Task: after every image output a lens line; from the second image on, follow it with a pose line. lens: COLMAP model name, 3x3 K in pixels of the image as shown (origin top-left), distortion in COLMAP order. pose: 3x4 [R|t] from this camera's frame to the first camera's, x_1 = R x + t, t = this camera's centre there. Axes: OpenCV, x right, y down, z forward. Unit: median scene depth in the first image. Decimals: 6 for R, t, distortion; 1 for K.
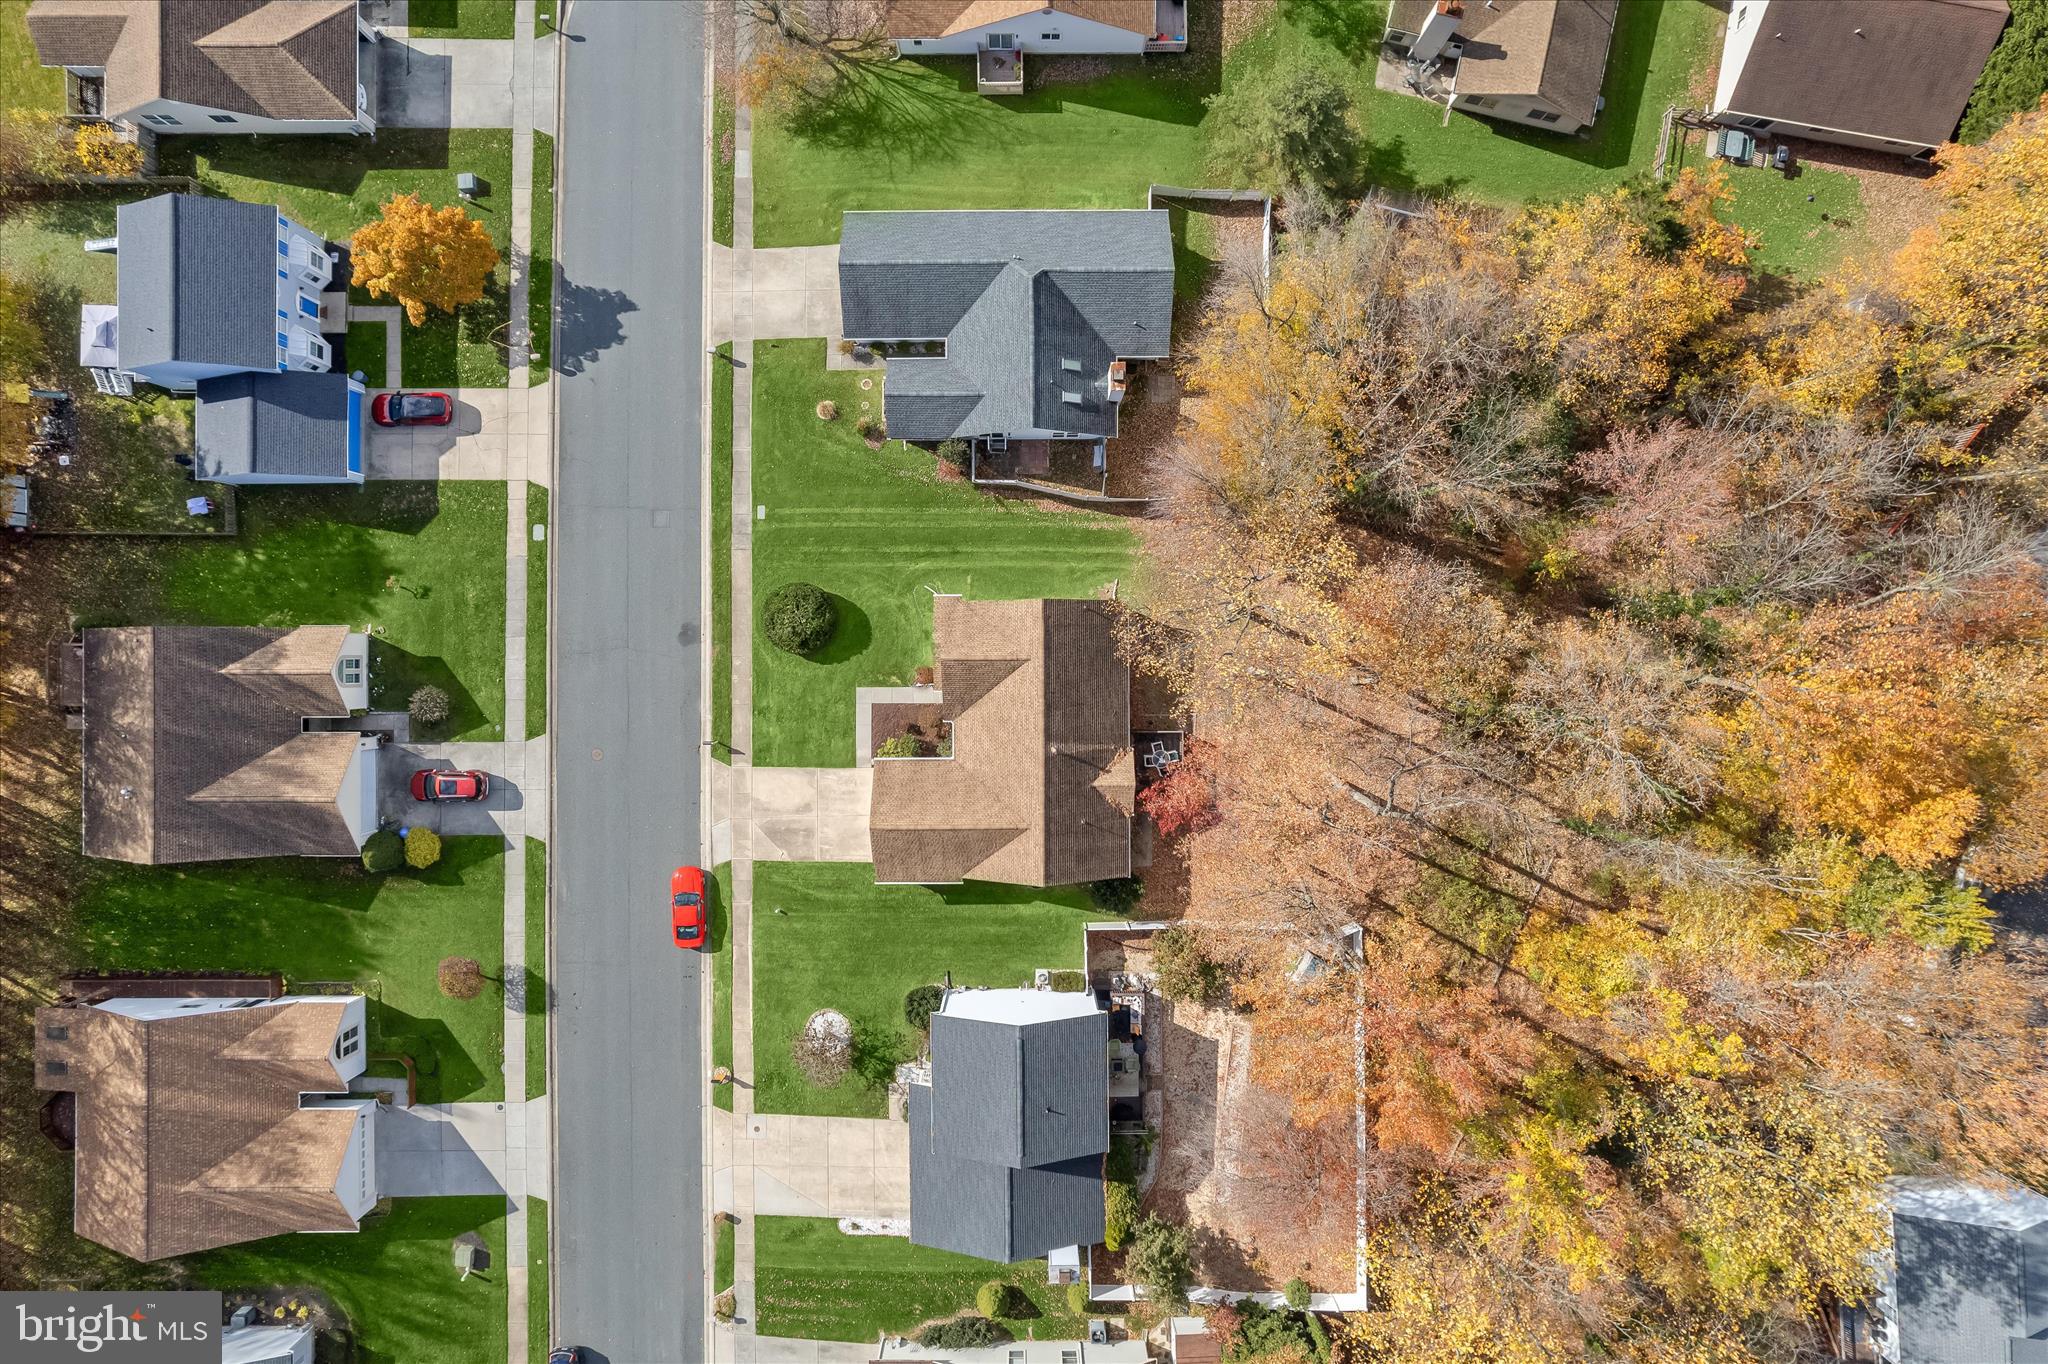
lens RADIAL K [[1332.8, 0, 1021.6], [0, 1332.8, 631.1], [0, 0, 1]] dist [-0.034122, 0.002806]
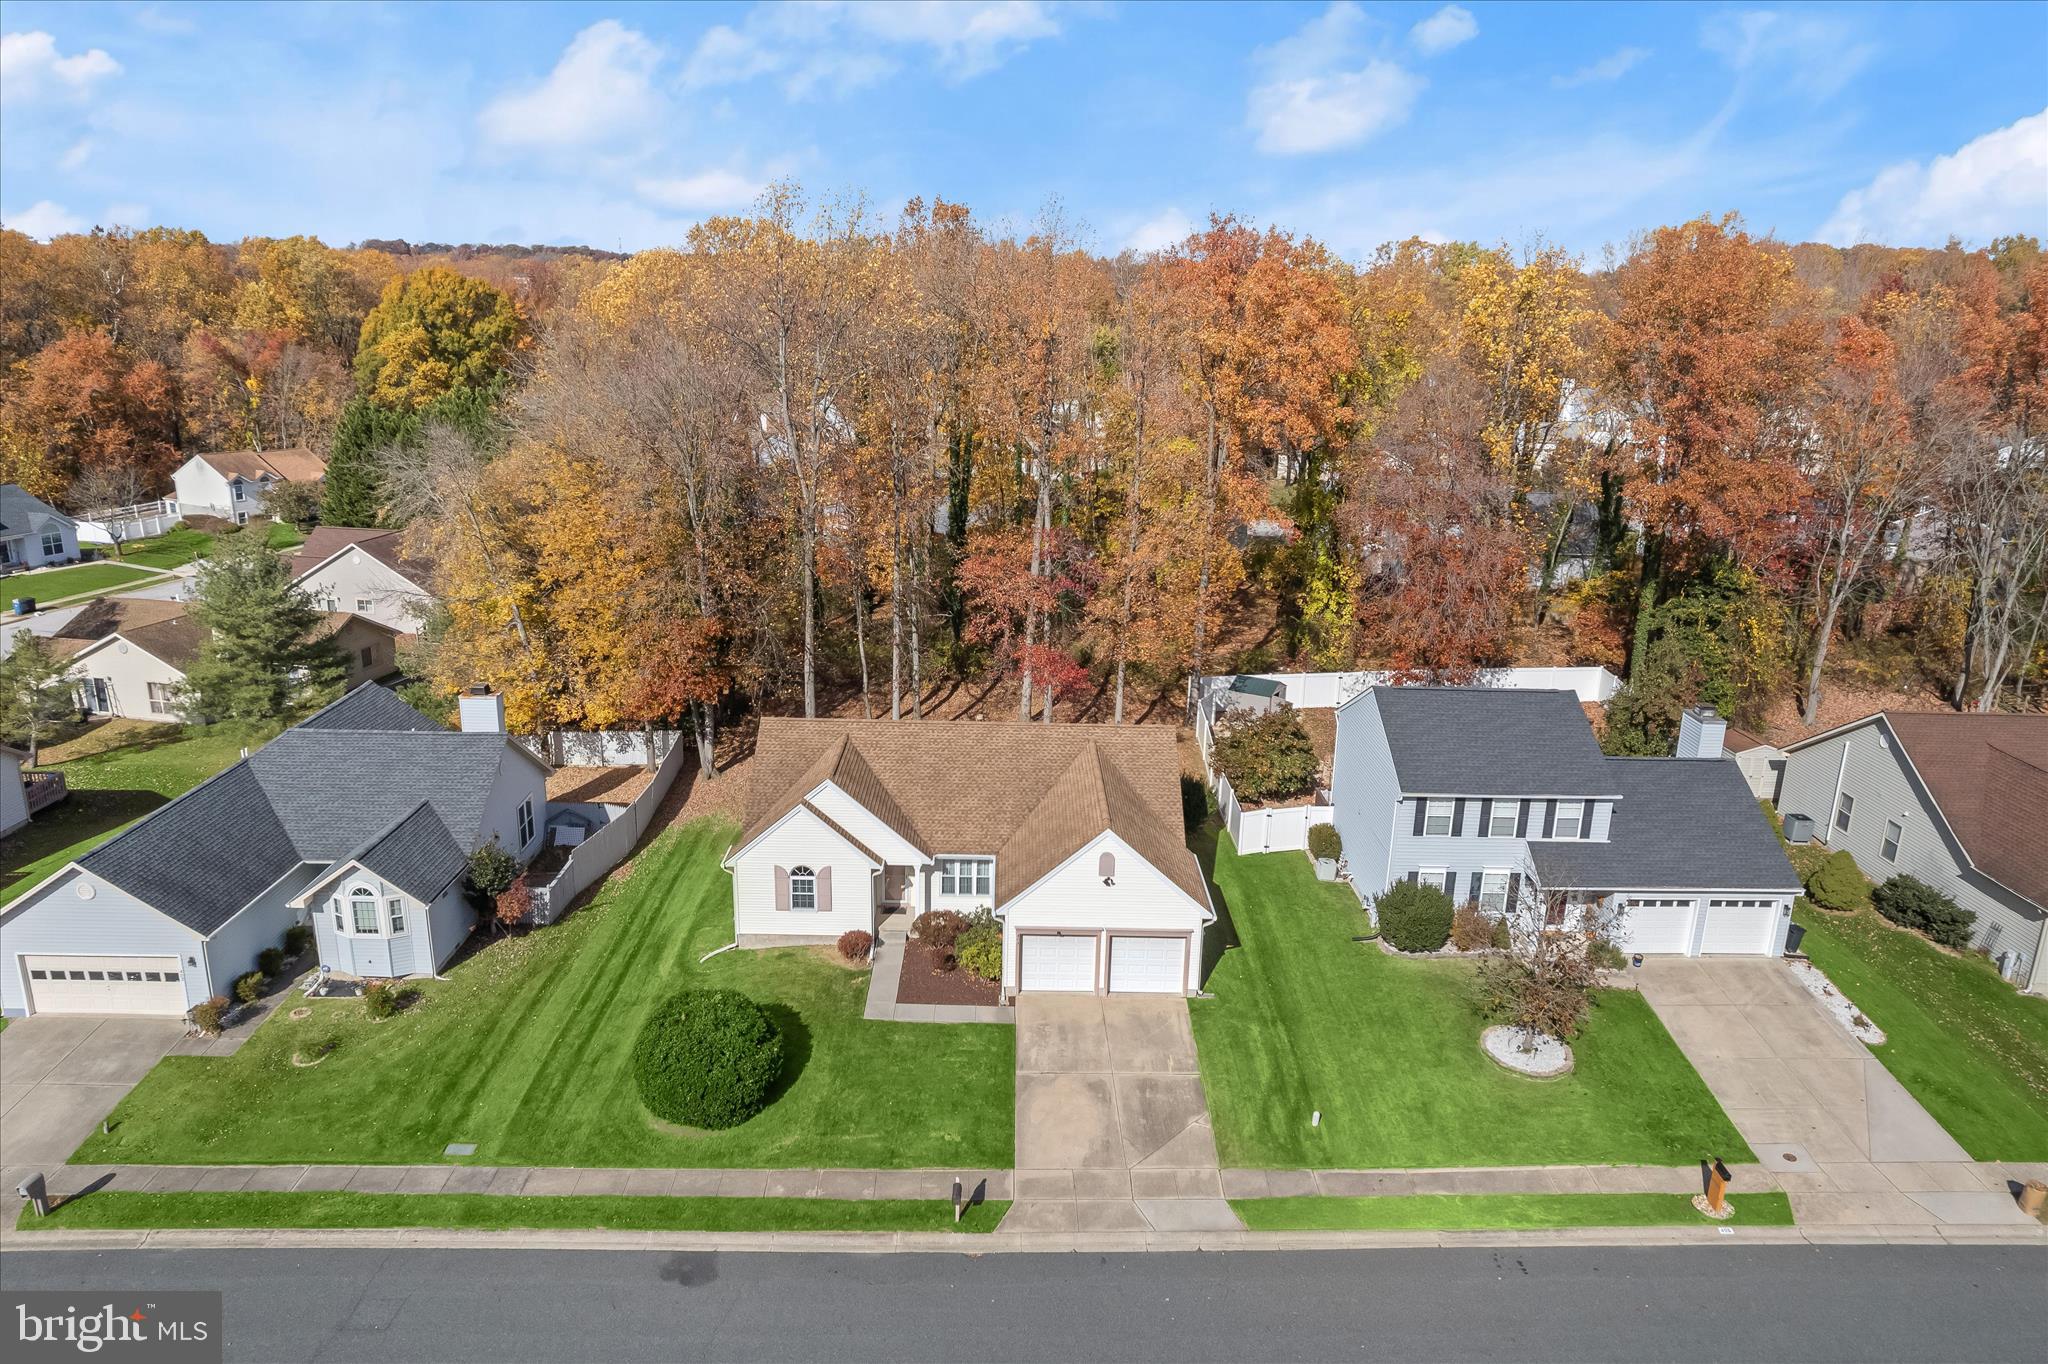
lens RADIAL K [[1363.1, 0, 1030.3], [0, 1363.1, 681.1], [0, 0, 1]] dist [-0.071990, 0.060507]
pose [[-0.008228, -0.263921, 0.964509, -0.606188], [0.999247, 0.034401, 0.017938, 0.093990], [-0.037914, 0.963931, 0.263439, 0.723519]]
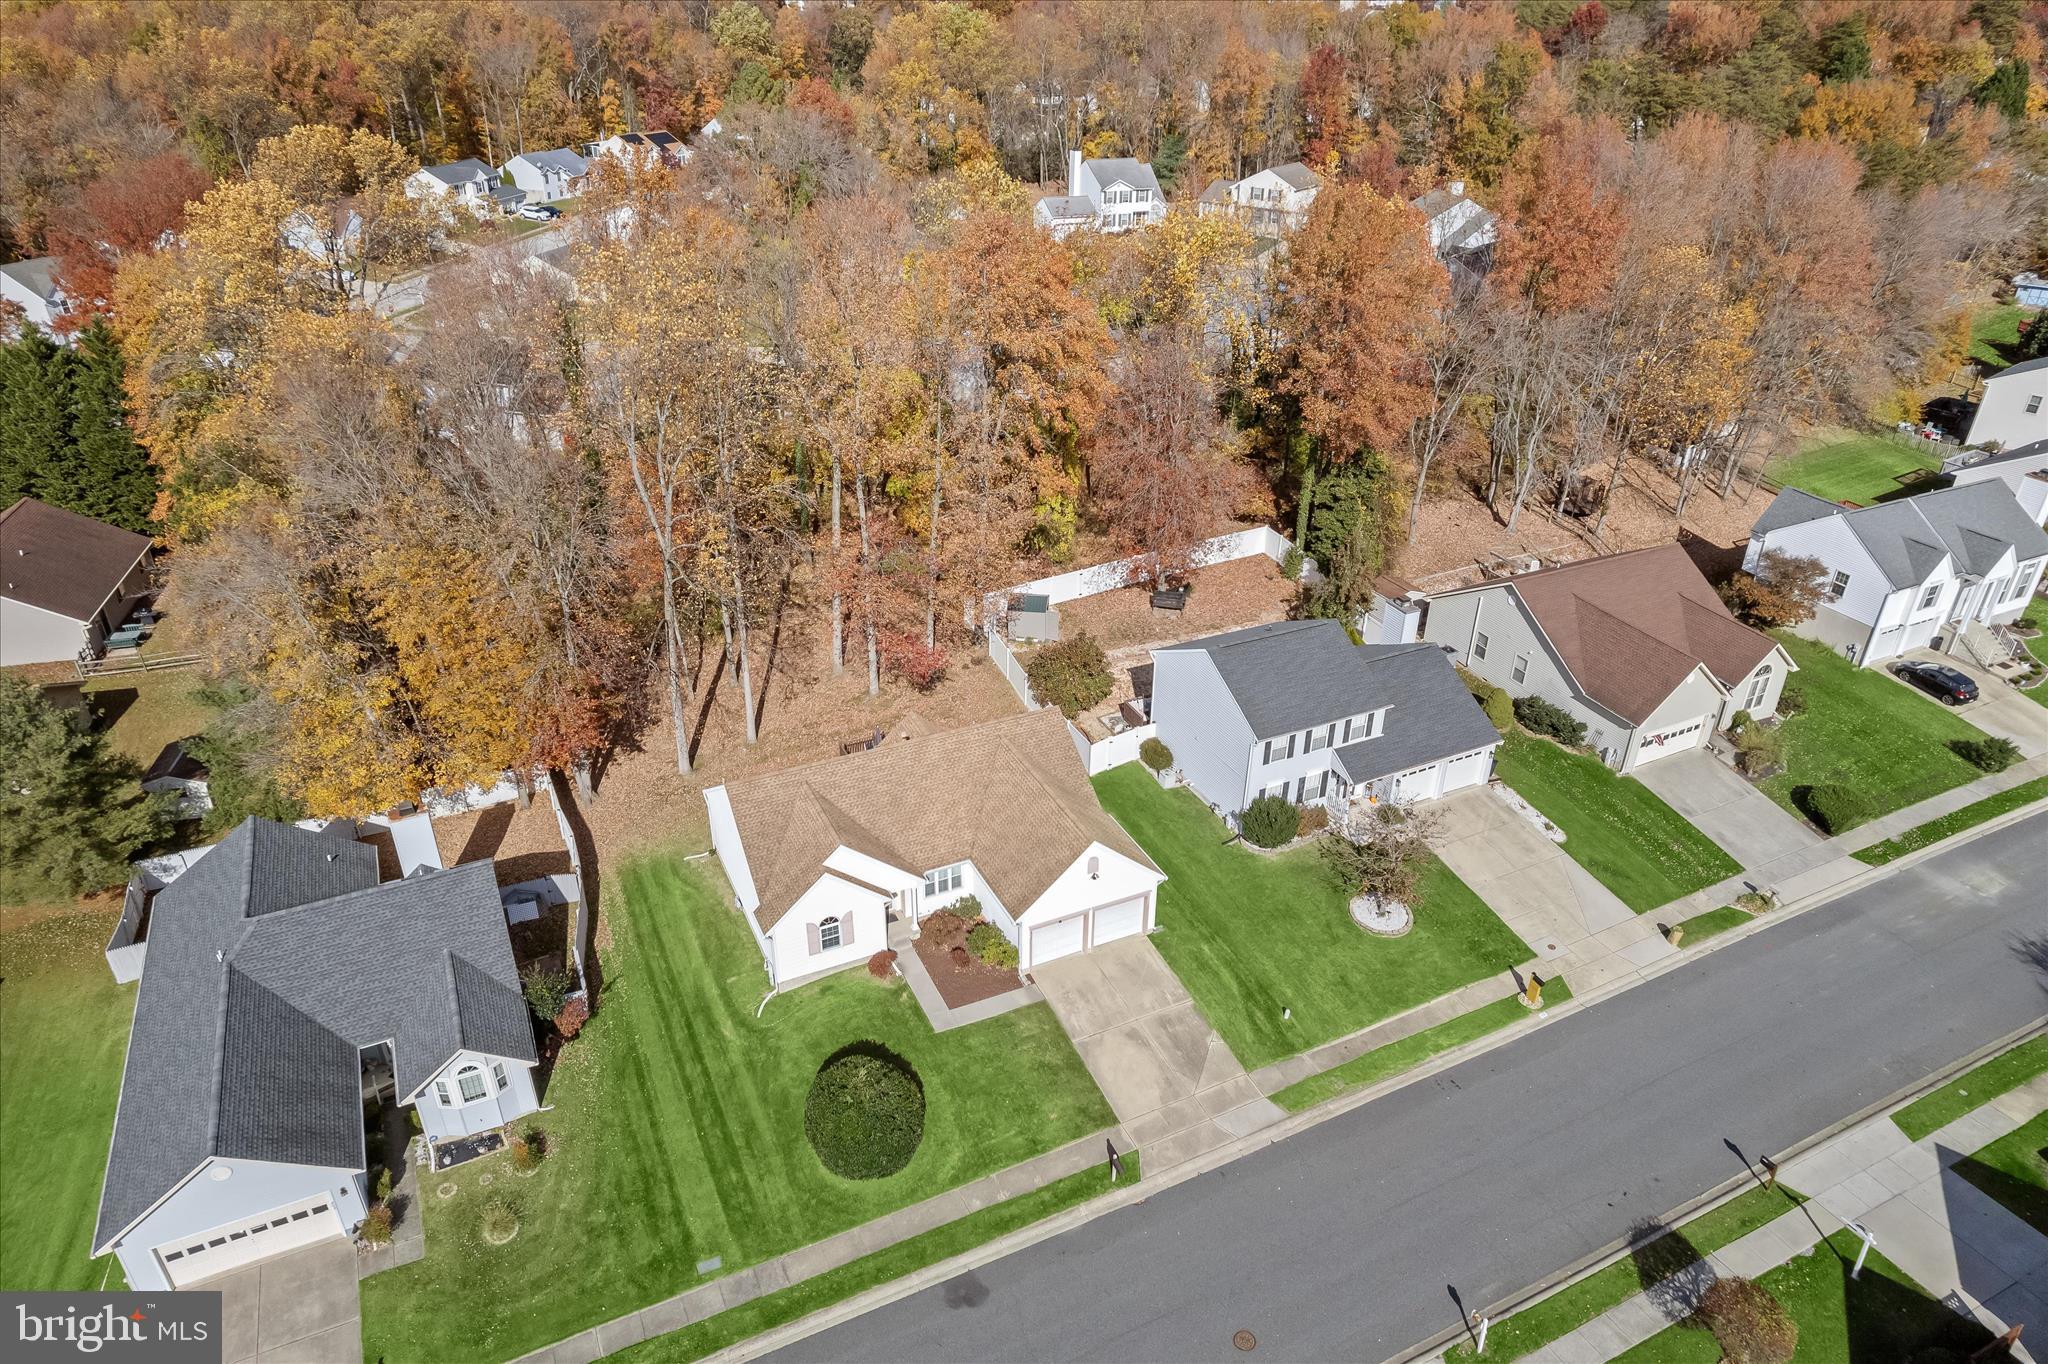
lens RADIAL K [[1318.4, 0, 1030.5], [0, 1318.4, 679.4], [0, 0, 1]] dist [-0.070906, 0.060639]
pose [[-0.430468, -0.438649, 0.788850, -0.576906], [0.902361, -0.188768, 0.387443, -0.133398], [-0.021041, 0.878609, 0.477078, 0.533627]]
